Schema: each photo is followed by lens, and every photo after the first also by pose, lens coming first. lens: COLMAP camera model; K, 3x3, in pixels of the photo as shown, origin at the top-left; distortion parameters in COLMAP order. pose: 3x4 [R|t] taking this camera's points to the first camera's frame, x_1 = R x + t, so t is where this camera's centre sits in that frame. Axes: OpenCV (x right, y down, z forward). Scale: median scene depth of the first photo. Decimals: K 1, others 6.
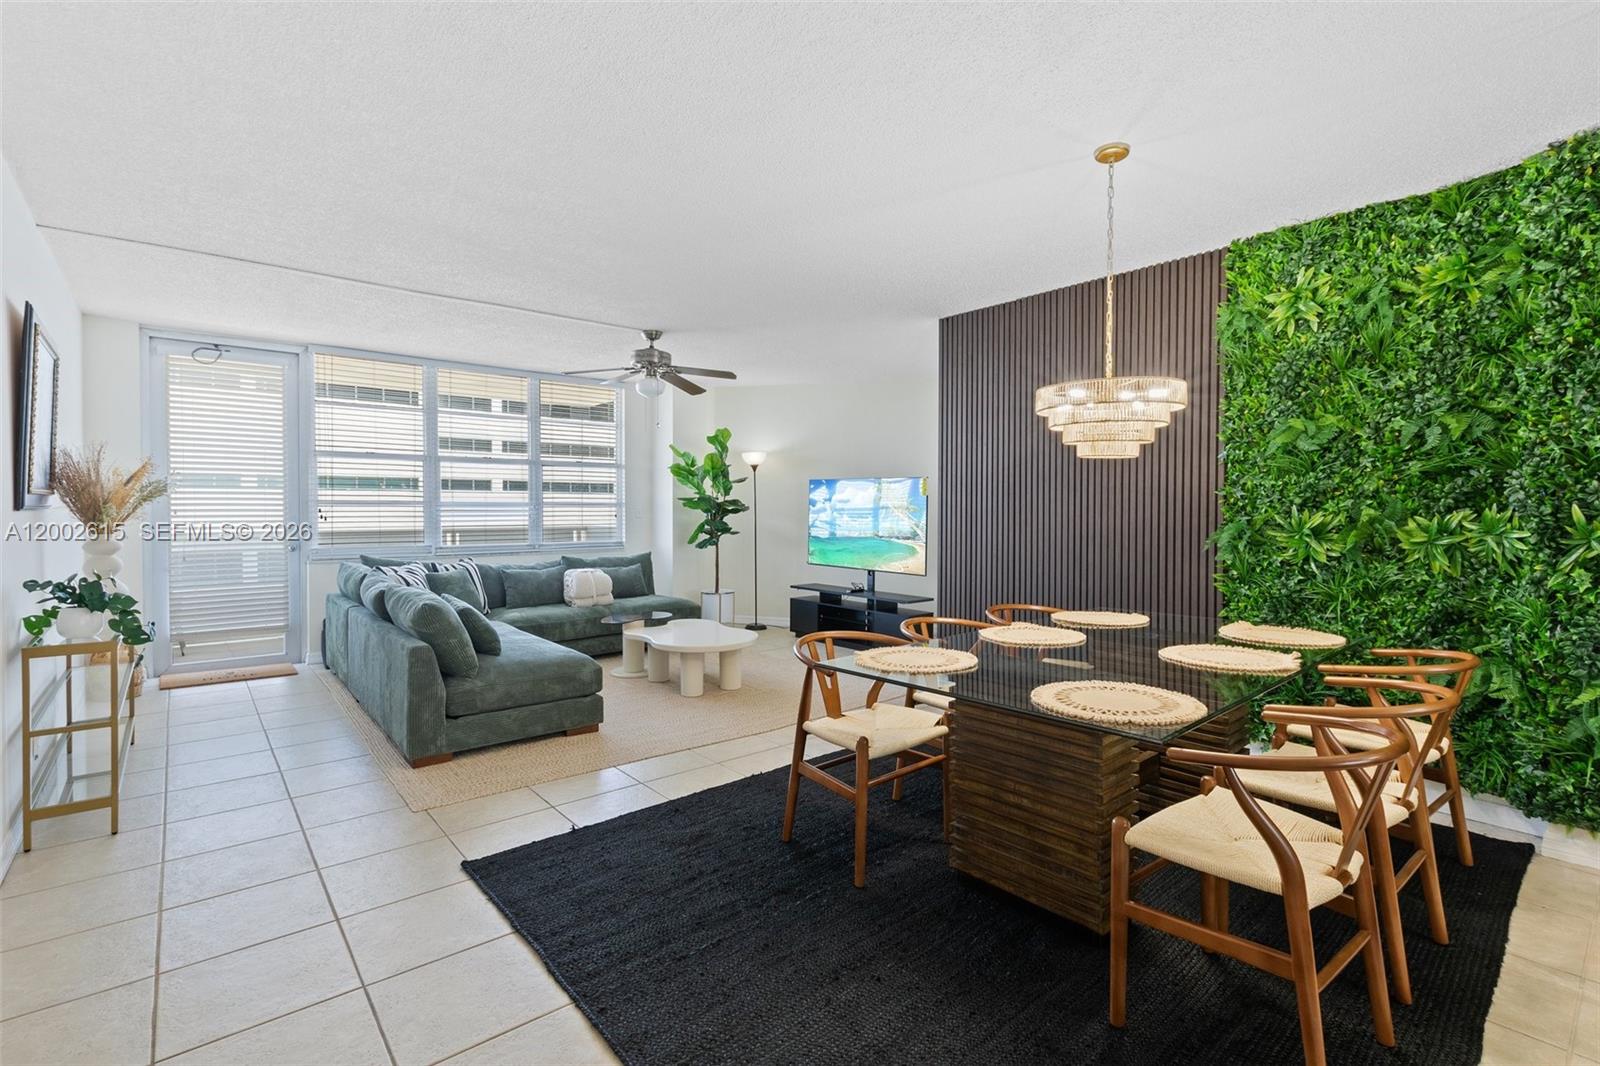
lens RADIAL K [[745.6, 0, 801.3], [0, 745.6, 519.3], [0, 0, 1]] dist [0.001264, -0.000152]
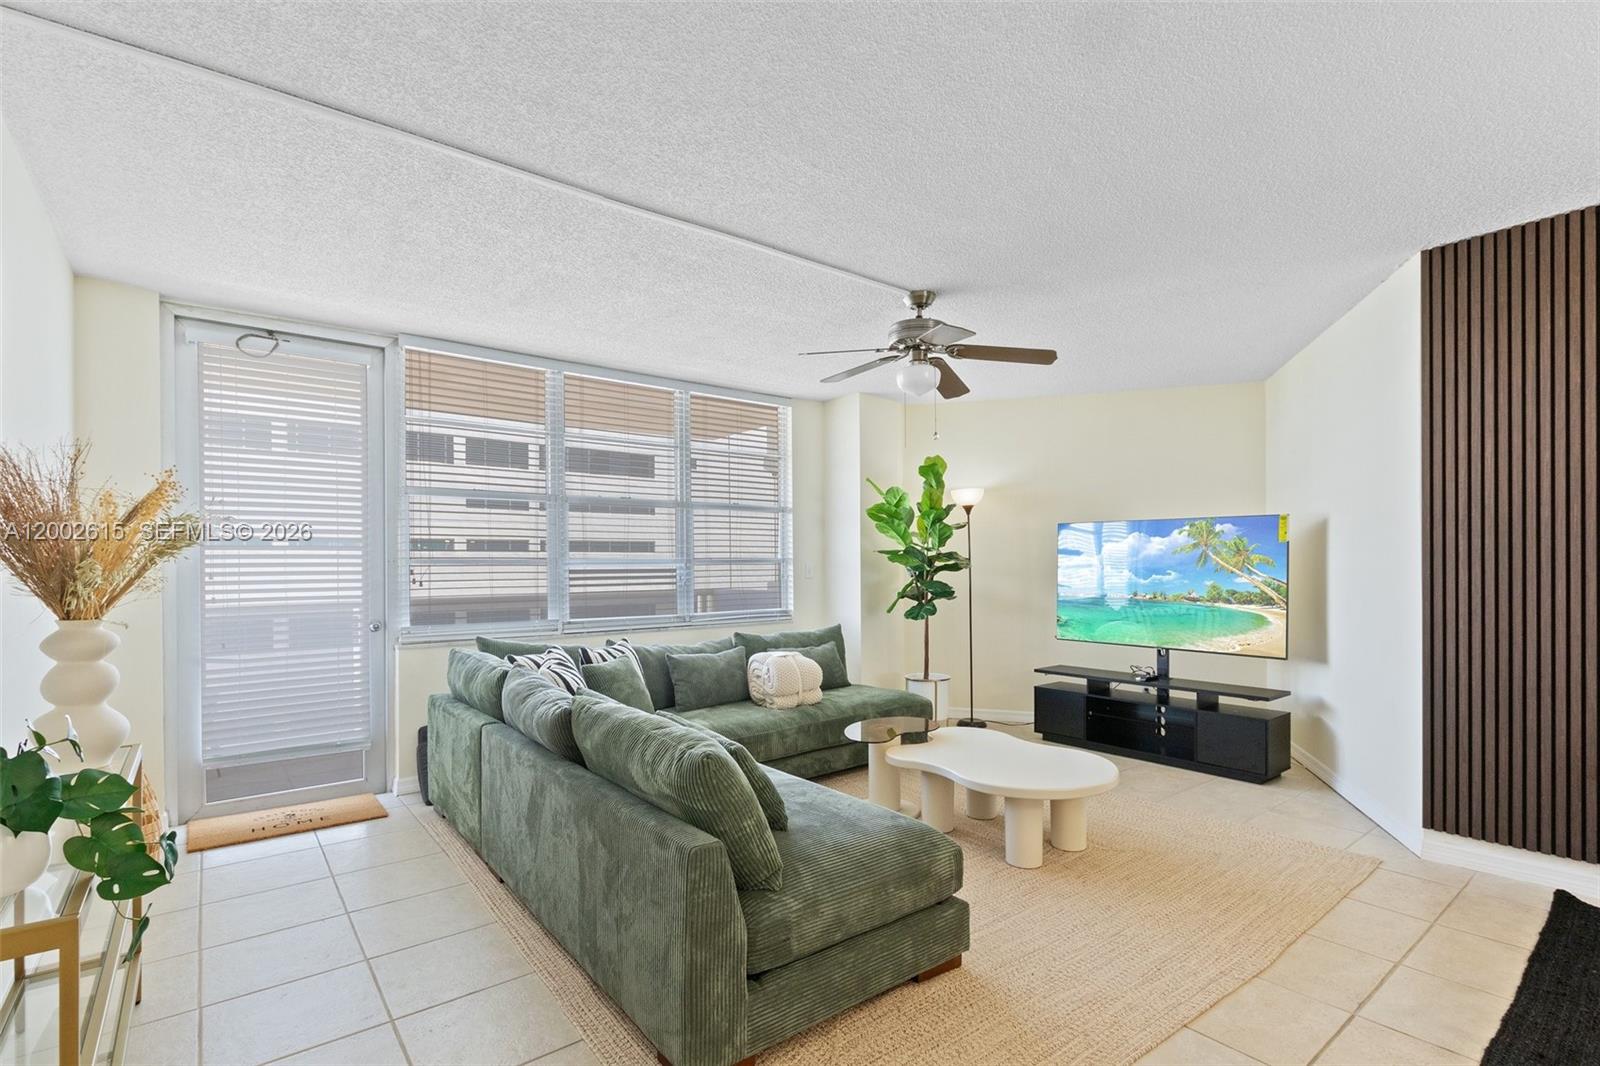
lens RADIAL K [[757.5, 0, 804.7], [0, 757.5, 565.5], [0, 0, 1]] dist [-0.000867, -0.000153]
pose [[0.999567, -0.010127, -0.027642, -0.260693], [0.009681, 0.999822, -0.016221, -0.002994], [0.027801, 0.015947, 0.999486, 0.303909]]
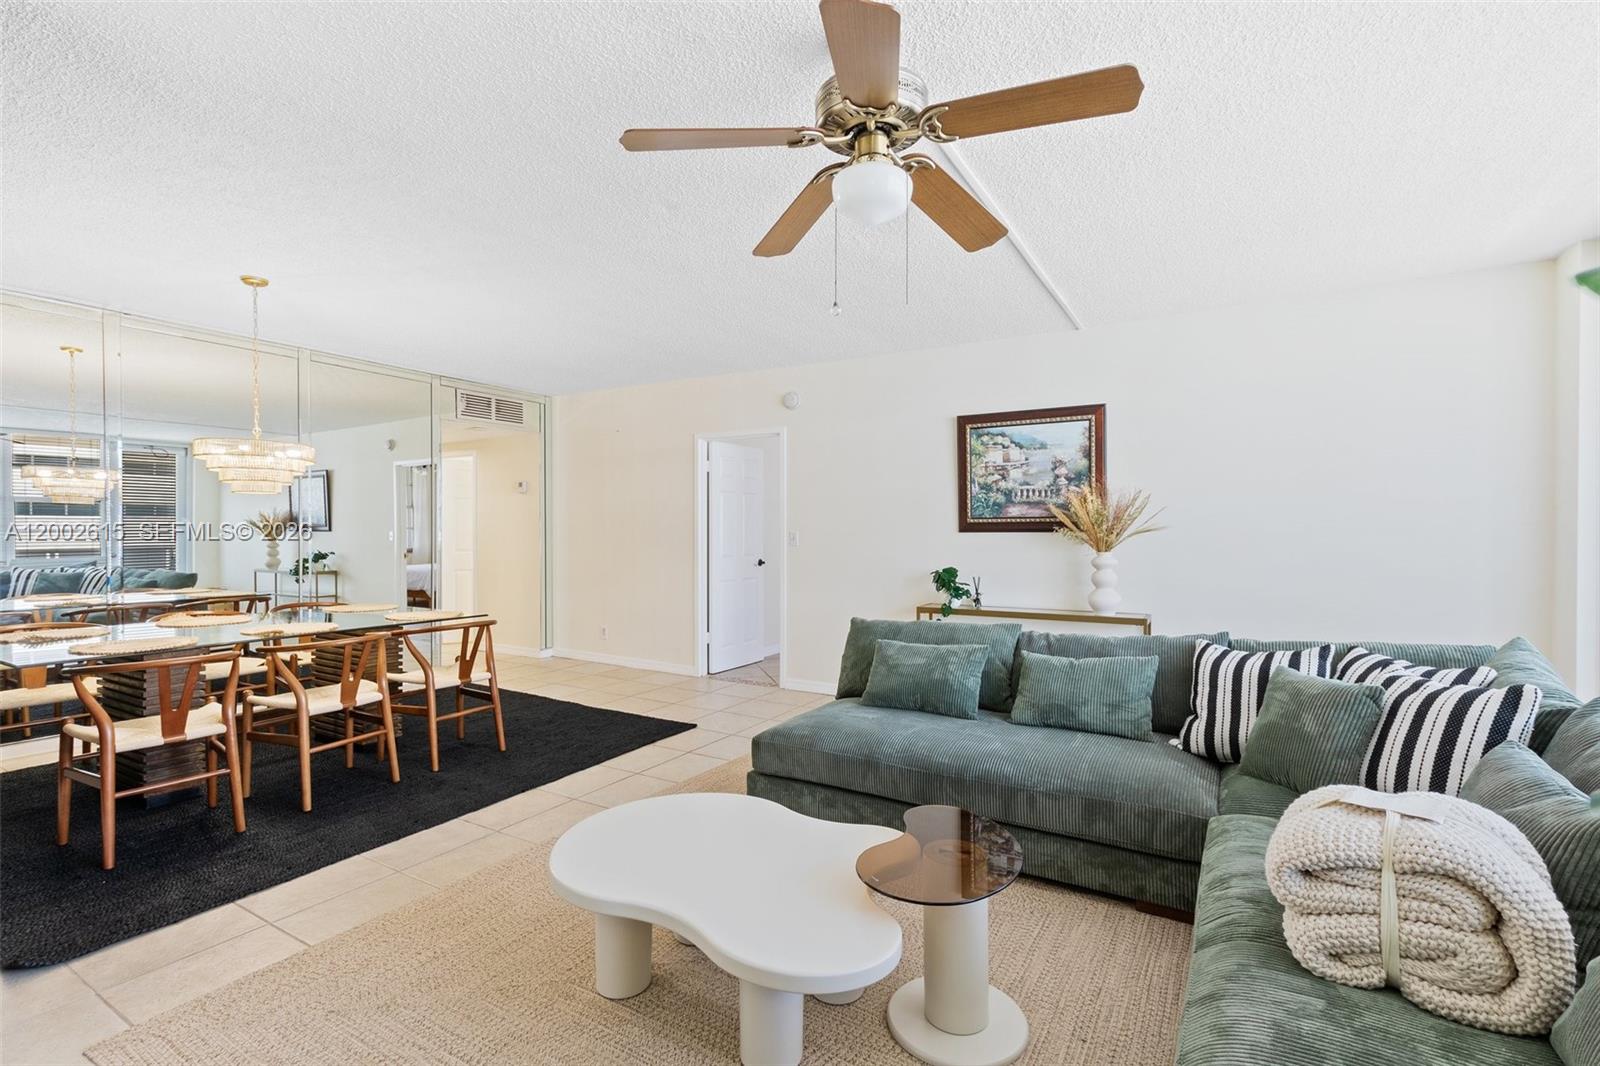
lens RADIAL K [[746.1, 0, 787.7], [0, 746.1, 536.3], [0, 0, 1]] dist [0.003791, 0.000149]
pose [[-0.951554, -0.000412, -0.307482, -0.045927], [-0.007838, 0.999707, 0.022916, -0.019004], [0.307383, 0.024216, -0.951278, 1.225703]]
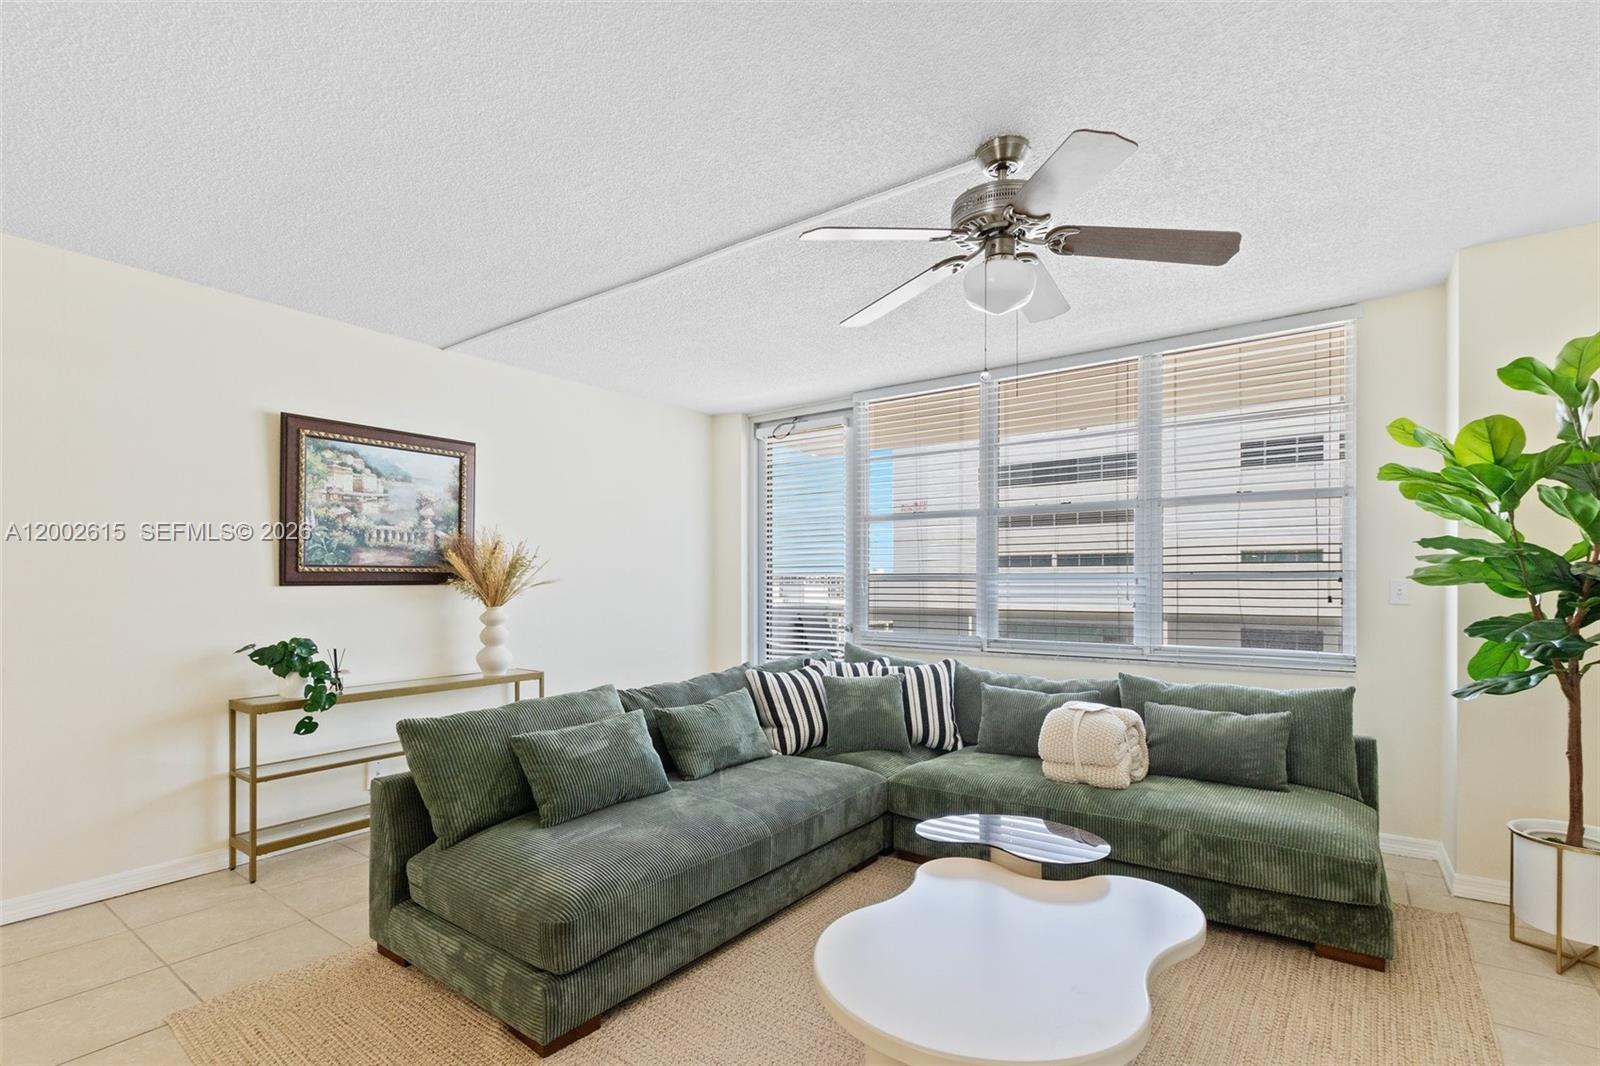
lens RADIAL K [[736.8, 0, 798.6], [0, 736.8, 591.9], [0, 0, 1]] dist [0.001253, -0.000016]
pose [[0.239858, 0.008504, -0.970771, 0.149741], [-0.012982, 0.999900, 0.005552, -0.009091], [0.970721, 0.011271, 0.239944, 0.724031]]
